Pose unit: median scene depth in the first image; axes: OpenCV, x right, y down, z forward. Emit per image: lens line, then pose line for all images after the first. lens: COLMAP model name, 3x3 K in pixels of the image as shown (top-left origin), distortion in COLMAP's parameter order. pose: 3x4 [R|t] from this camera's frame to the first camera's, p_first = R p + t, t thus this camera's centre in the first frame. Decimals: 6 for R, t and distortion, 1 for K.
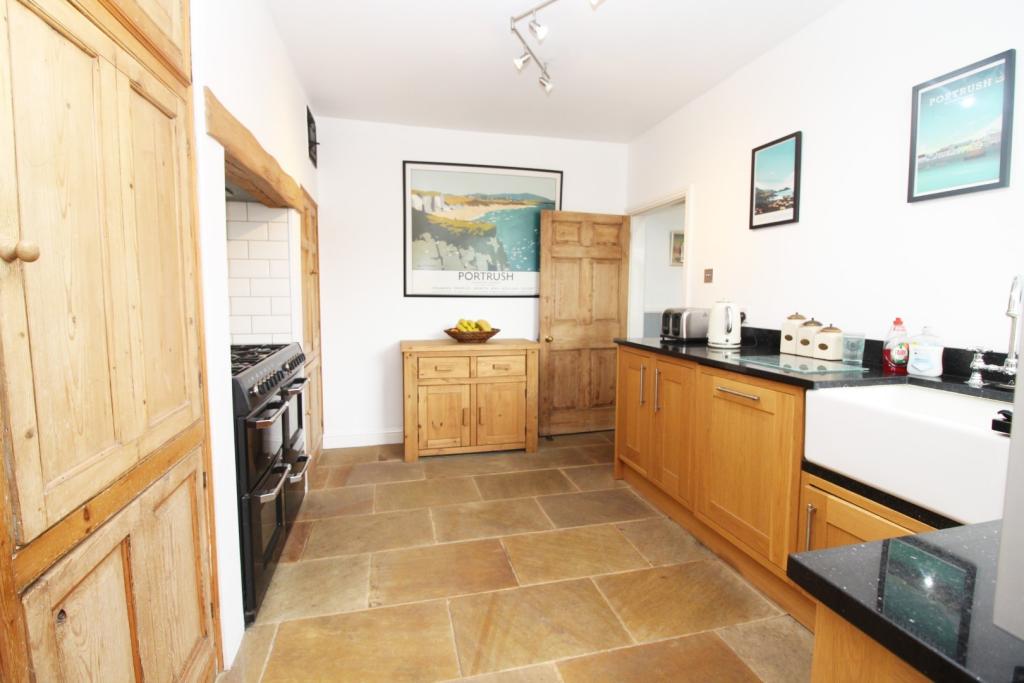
lens RADIAL K [[477.3, 0, 511.2], [0, 477.3, 334.0], [0, 0, 1]] dist [-0.017791, -0.001638]
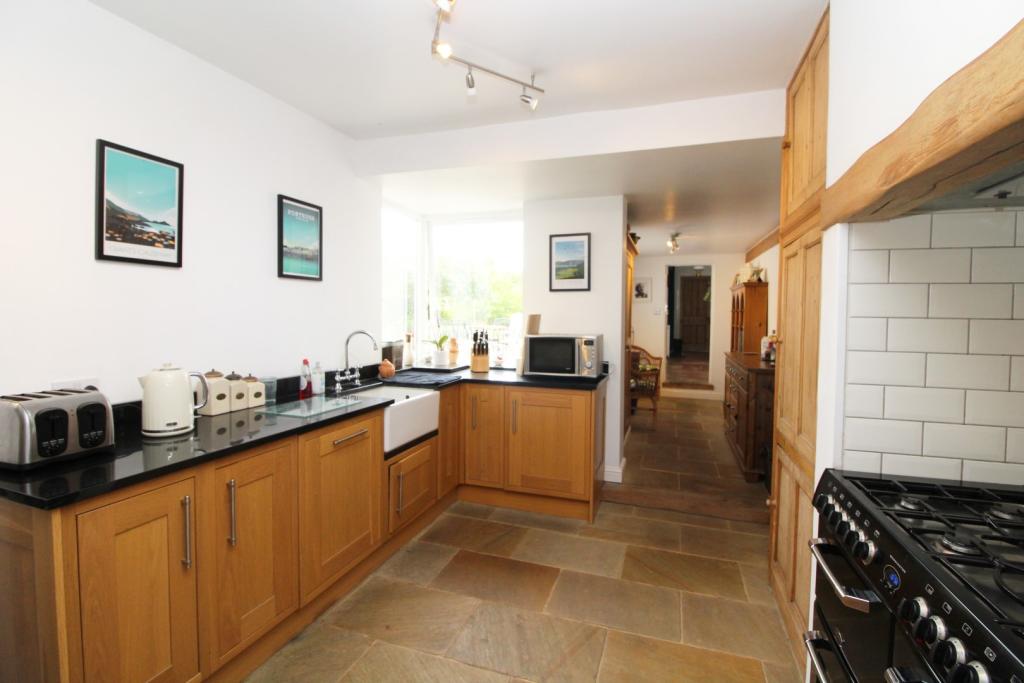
lens RADIAL K [[477.3, 0, 510.4], [0, 477.3, 337.0], [0, 0, 1]] dist [-0.017791, -0.001638]
pose [[-0.839464, -0.037504, 0.542119, -0.409097], [0.035520, 0.991695, 0.123608, -0.214886], [-0.542252, 0.123020, -0.831161, 1.540493]]
